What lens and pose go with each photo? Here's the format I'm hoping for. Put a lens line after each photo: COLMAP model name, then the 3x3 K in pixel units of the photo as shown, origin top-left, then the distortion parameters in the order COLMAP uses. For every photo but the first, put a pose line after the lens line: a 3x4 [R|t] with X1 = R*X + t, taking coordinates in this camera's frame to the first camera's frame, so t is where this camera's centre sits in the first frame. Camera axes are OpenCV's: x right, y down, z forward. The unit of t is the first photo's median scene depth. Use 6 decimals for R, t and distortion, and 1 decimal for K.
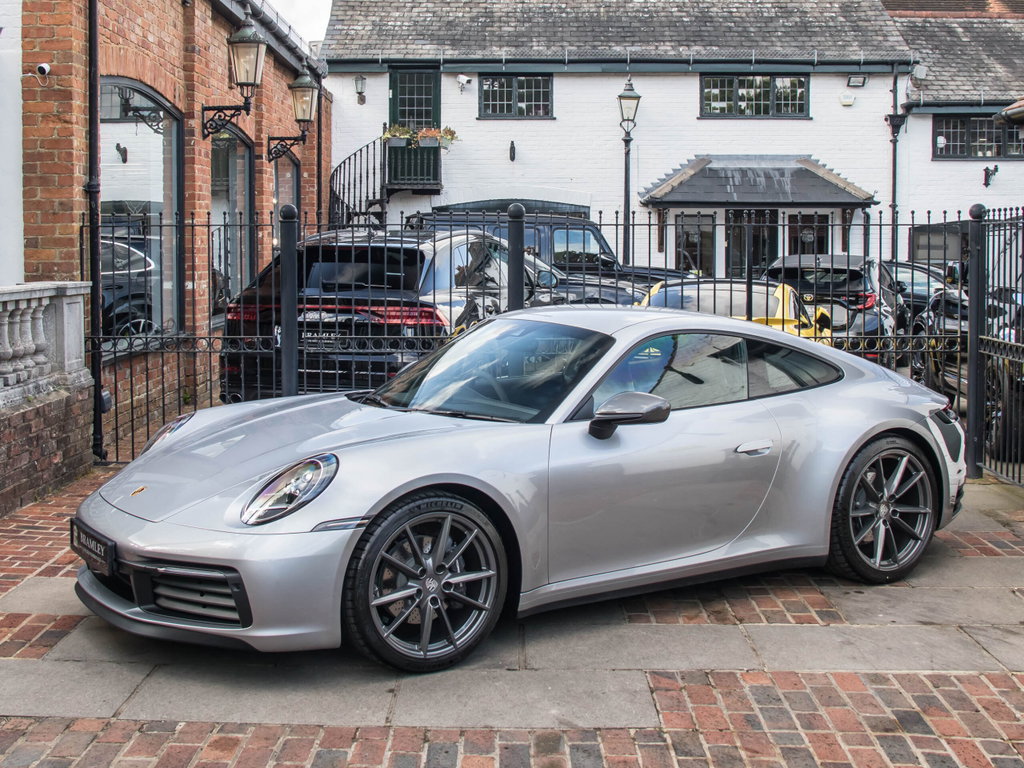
lens RADIAL K [[1136.6, 0, 426.8], [0, 1136.6, 384.0], [0, 0, 1]] dist [-0.069988, 0.000000]
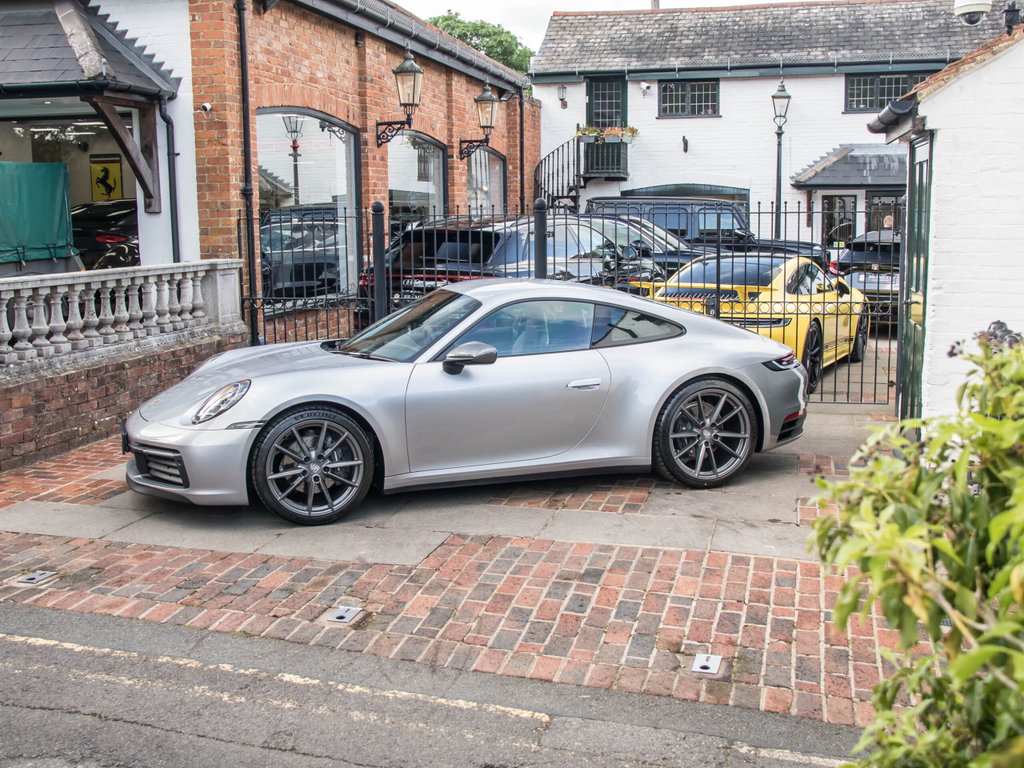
lens RADIAL K [[894.6, 0, 438.9], [0, 894.6, 396.3], [0, 0, 1]] dist [-0.075694, 0.056281]
pose [[0.980679, 0.026019, -0.193888, 0.158400], [-0.012294, 0.997354, 0.071658, -0.002122], [0.195240, -0.067890, 0.978403, -0.049760]]
